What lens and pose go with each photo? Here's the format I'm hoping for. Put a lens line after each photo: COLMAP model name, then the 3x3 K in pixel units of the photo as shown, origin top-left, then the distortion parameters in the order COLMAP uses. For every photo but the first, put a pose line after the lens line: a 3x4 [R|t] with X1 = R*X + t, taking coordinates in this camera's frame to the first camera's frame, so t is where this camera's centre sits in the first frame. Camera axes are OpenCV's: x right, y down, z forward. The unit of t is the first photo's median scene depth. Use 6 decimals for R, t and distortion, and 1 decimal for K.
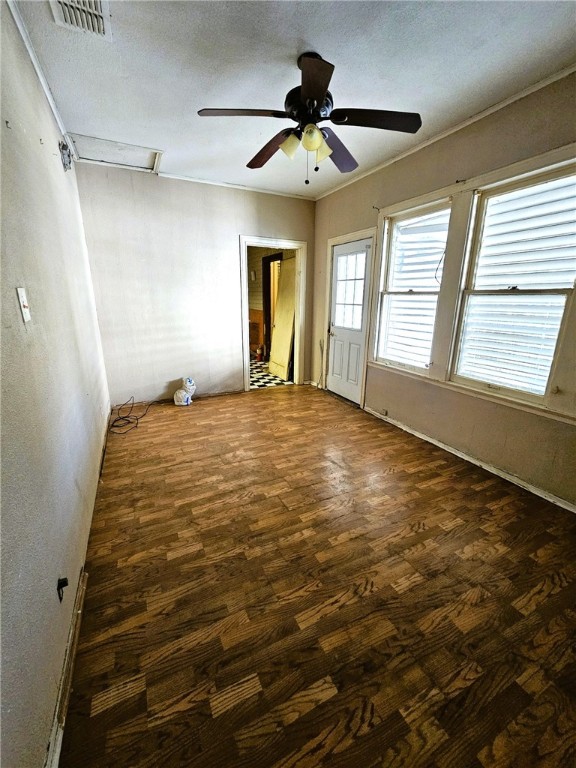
lens RADIAL K [[316.5, 0, 288.8], [0, 316.5, 381.9], [0, 0, 1]] dist [0.001178, -0.000323]
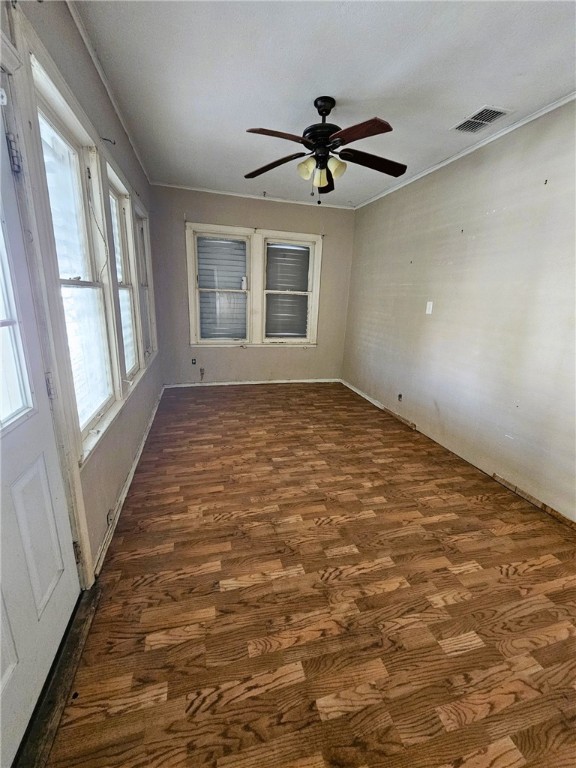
lens RADIAL K [[316.5, 0, 288.8], [0, 316.5, 381.9], [0, 0, 1]] dist [0.001178, -0.000323]
pose [[-0.982317, -0.091426, 0.163387, -0.068927], [0.002596, 0.865933, 0.500153, -0.507551], [-0.187209, 0.491732, -0.850383, 1.849553]]
